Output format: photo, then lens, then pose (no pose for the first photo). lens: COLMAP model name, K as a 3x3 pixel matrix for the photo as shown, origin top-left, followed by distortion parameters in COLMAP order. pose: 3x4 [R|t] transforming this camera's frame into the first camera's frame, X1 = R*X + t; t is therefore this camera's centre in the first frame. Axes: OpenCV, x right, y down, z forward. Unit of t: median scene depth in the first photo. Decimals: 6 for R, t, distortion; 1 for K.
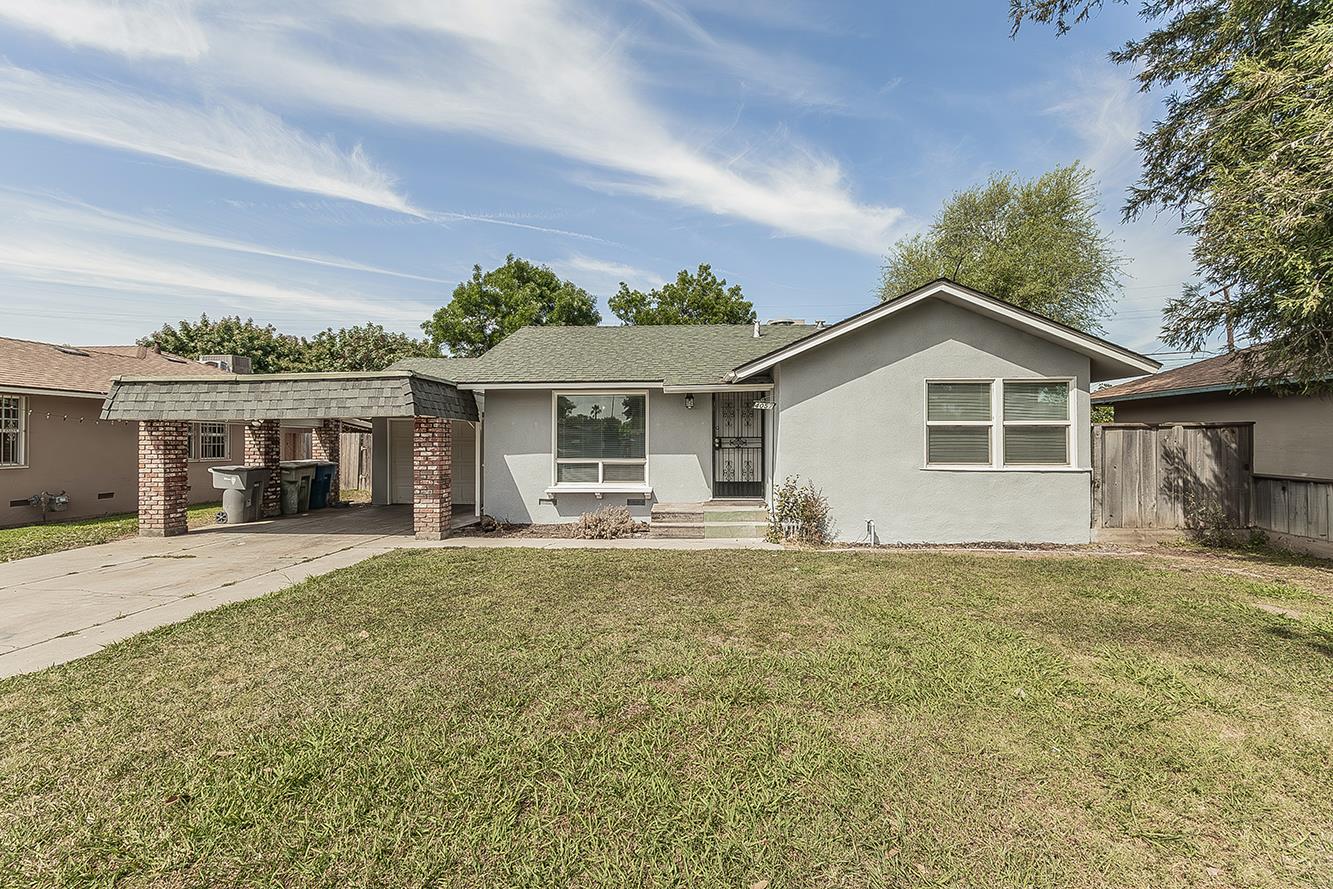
lens RADIAL K [[576.2, 0, 663.2], [0, 576.2, 435.5], [0, 0, 1]] dist [0.002850, 0.000744]
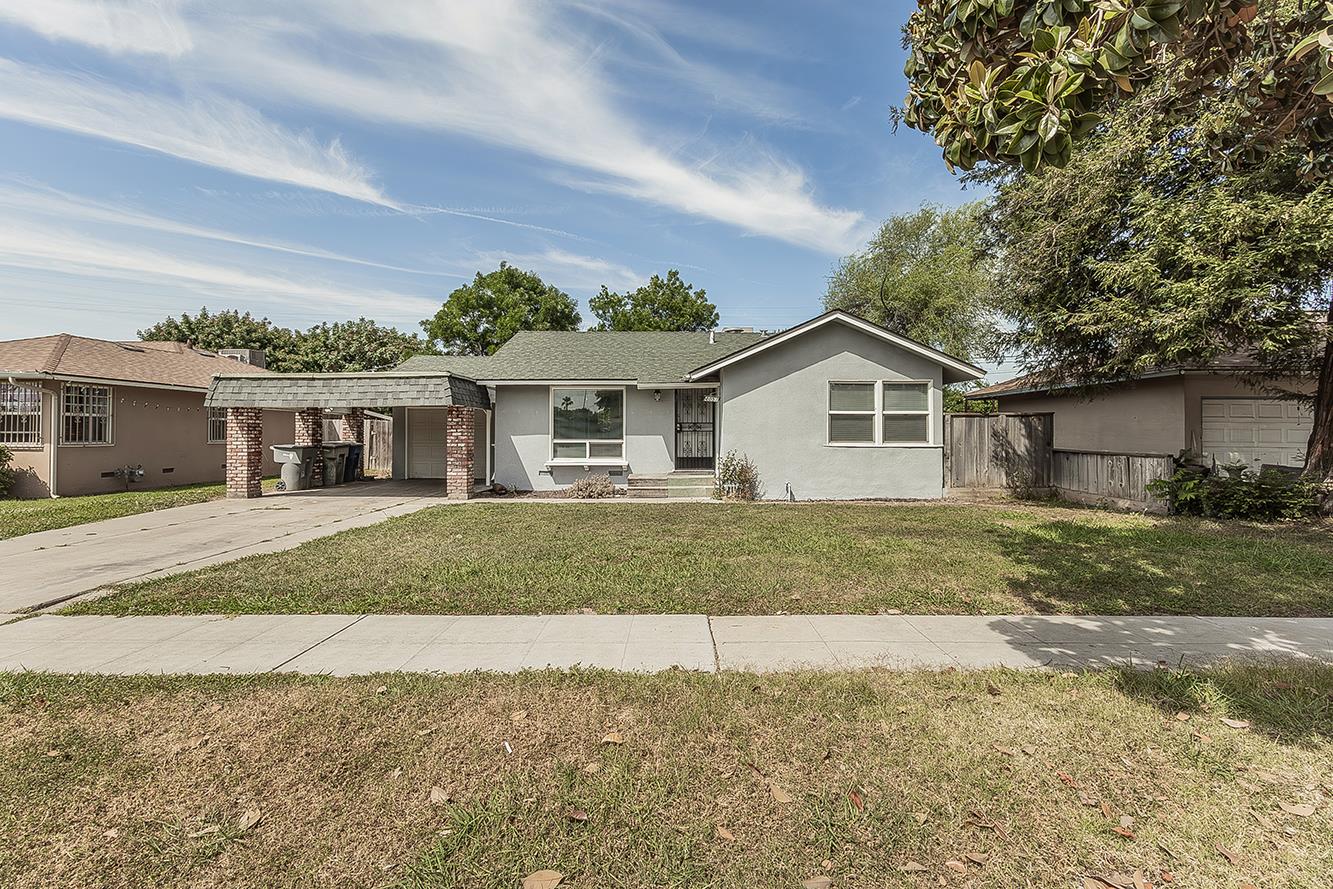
lens RADIAL K [[580.7, 0, 666.2], [0, 580.7, 418.7], [0, 0, 1]] dist [-0.000202, 0.000361]
pose [[0.998519, 0.003781, 0.054270, -0.005274], [-0.003133, 0.999923, -0.012026, 0.009510], [-0.054311, 0.011838, 0.998454, -0.296589]]
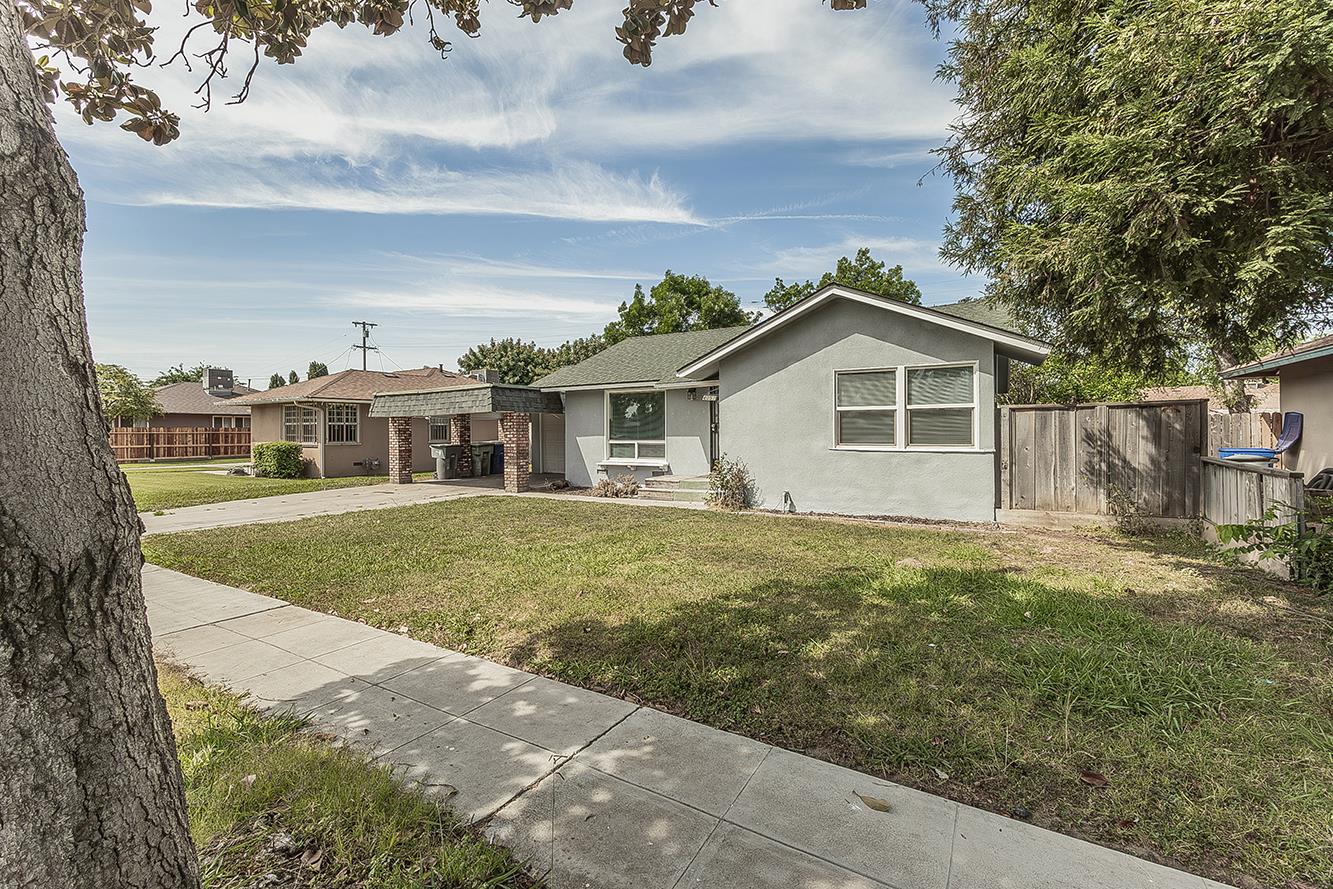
lens RADIAL K [[582.3, 0, 649.6], [0, 582.3, 429.5], [0, 0, 1]] dist [0.014736, 0.000168]
pose [[0.878858, -0.005572, -0.477051, 0.556179], [0.011147, 0.999899, 0.008858, 0.004233], [0.476953, -0.013103, 0.878831, -0.157590]]
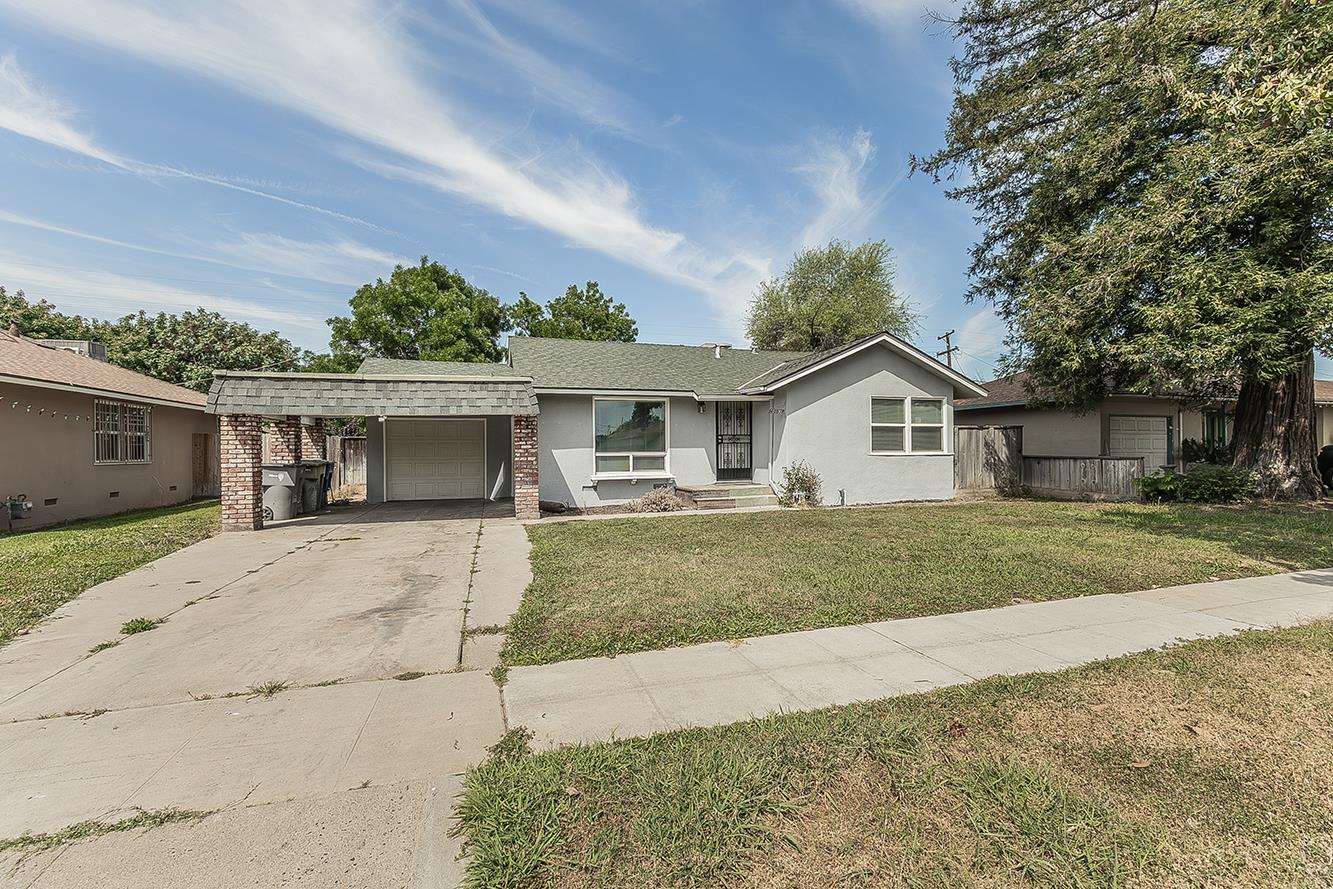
lens RADIAL K [[573.4, 0, 666.5], [0, 573.4, 444.5], [0, 0, 1]] dist [-0.003402, 0.000425]
pose [[0.929673, -0.003746, 0.368368, -0.491660], [0.002107, 0.999986, 0.004850, 0.018408], [-0.368381, -0.003733, 0.929668, -0.169864]]
